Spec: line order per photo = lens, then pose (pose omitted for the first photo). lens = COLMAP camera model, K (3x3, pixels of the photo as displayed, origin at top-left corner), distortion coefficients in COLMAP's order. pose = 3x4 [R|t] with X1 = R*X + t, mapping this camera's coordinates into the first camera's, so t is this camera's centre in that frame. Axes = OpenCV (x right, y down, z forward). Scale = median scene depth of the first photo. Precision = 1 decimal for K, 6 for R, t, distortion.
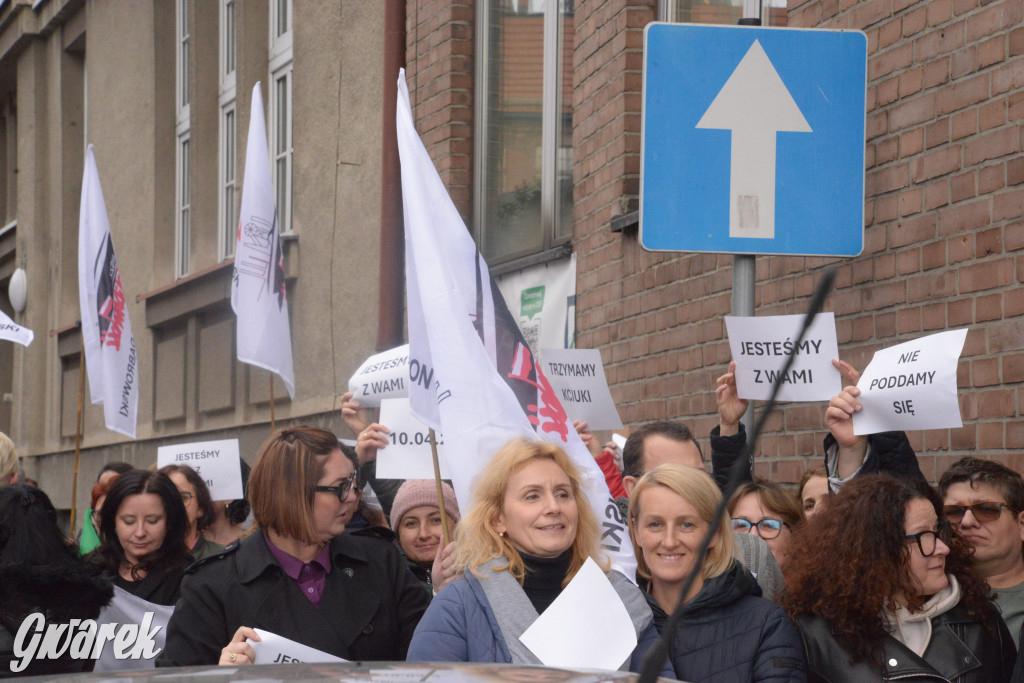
lens RADIAL K [[2362.4, 0, 512.0], [0, 2362.4, 341.5], [0, 0, 1]] dist [0.762074, 0.928451]
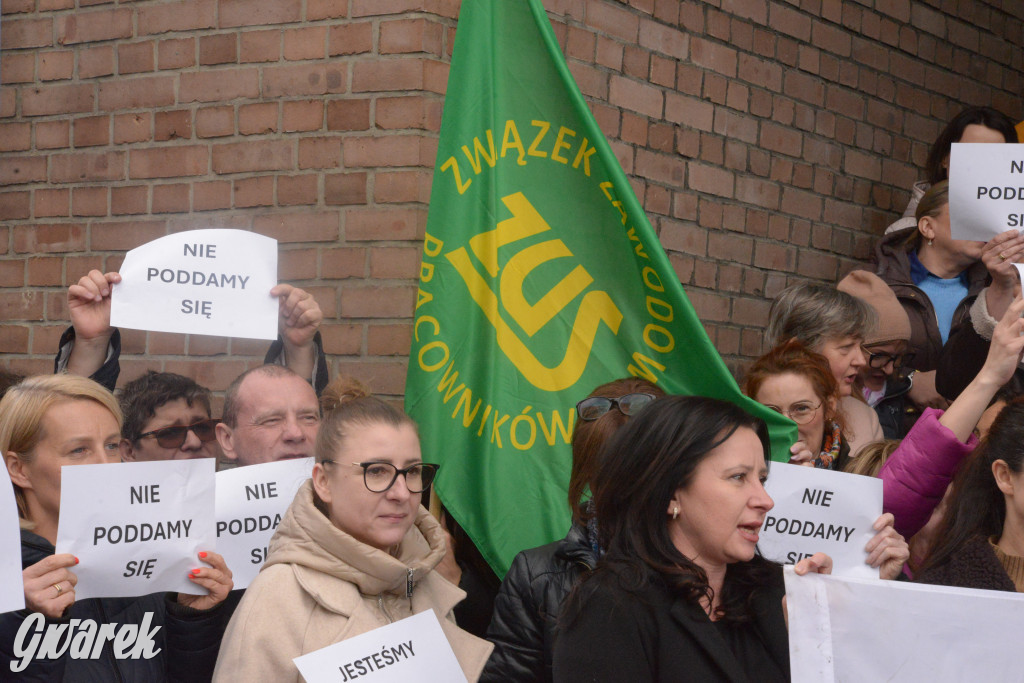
lens RADIAL K [[2362.4, 0, 512.0], [0, 2362.4, 341.5], [0, 0, 1]] dist [0.762074, 0.928451]
pose [[0.853571, 0.045954, 0.518945, -0.143456], [-0.070003, 0.997186, 0.026840, 0.005724], [-0.516251, -0.059238, 0.854386, 0.156647]]
